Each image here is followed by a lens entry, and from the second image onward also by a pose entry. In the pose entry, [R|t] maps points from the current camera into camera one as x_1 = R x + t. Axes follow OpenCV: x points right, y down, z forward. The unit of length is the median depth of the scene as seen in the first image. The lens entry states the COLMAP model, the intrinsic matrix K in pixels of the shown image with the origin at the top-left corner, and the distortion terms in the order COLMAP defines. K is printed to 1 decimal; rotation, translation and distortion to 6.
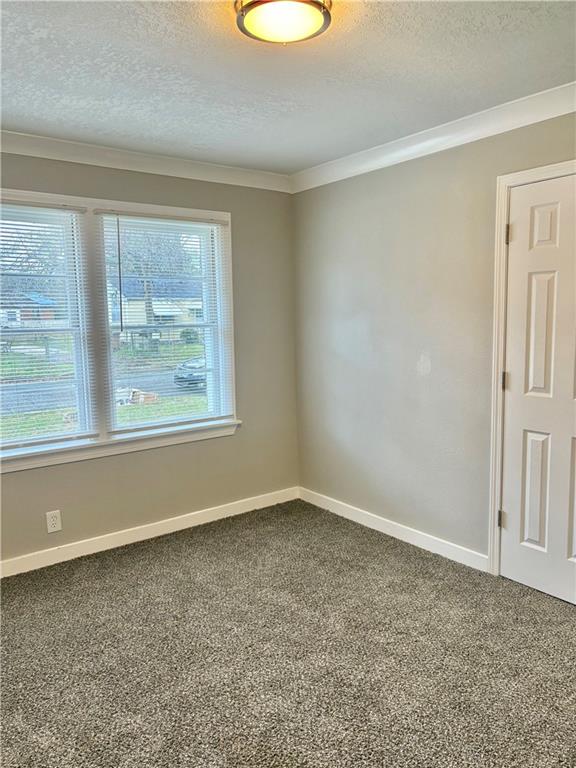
lens RADIAL K [[584.7, 0, 288.8], [0, 584.7, 386.7], [0, 0, 1]] dist [0.053512, -0.058917]
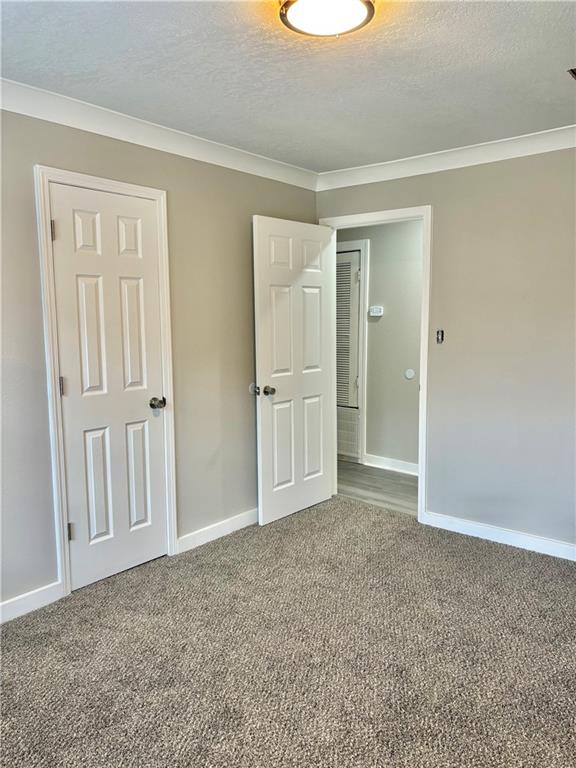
lens RADIAL K [[584.7, 0, 291.0], [0, 584.7, 383.8], [0, 0, 1]] dist [0.053512, -0.058917]
pose [[-0.218906, -0.100428, 0.970564, -0.536078], [0.132334, 0.982443, 0.131505, -0.075932], [-0.966731, 0.157226, -0.201772, 0.707571]]
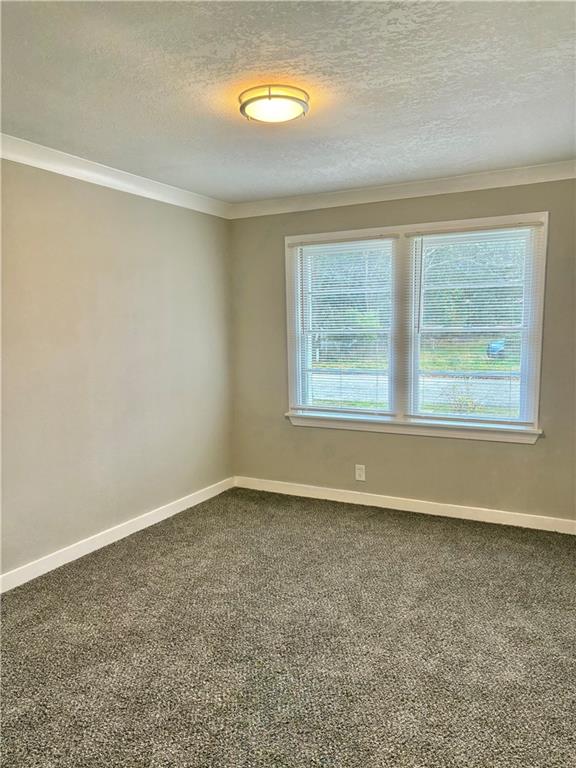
lens RADIAL K [[584.7, 0, 291.9], [0, 584.7, 386.8], [0, 0, 1]] dist [0.053512, -0.058917]
pose [[0.427018, 0.109876, -0.897543, 0.680437], [-0.110311, 0.991506, 0.068896, -0.038202], [0.897489, 0.069589, 0.435511, 0.255175]]
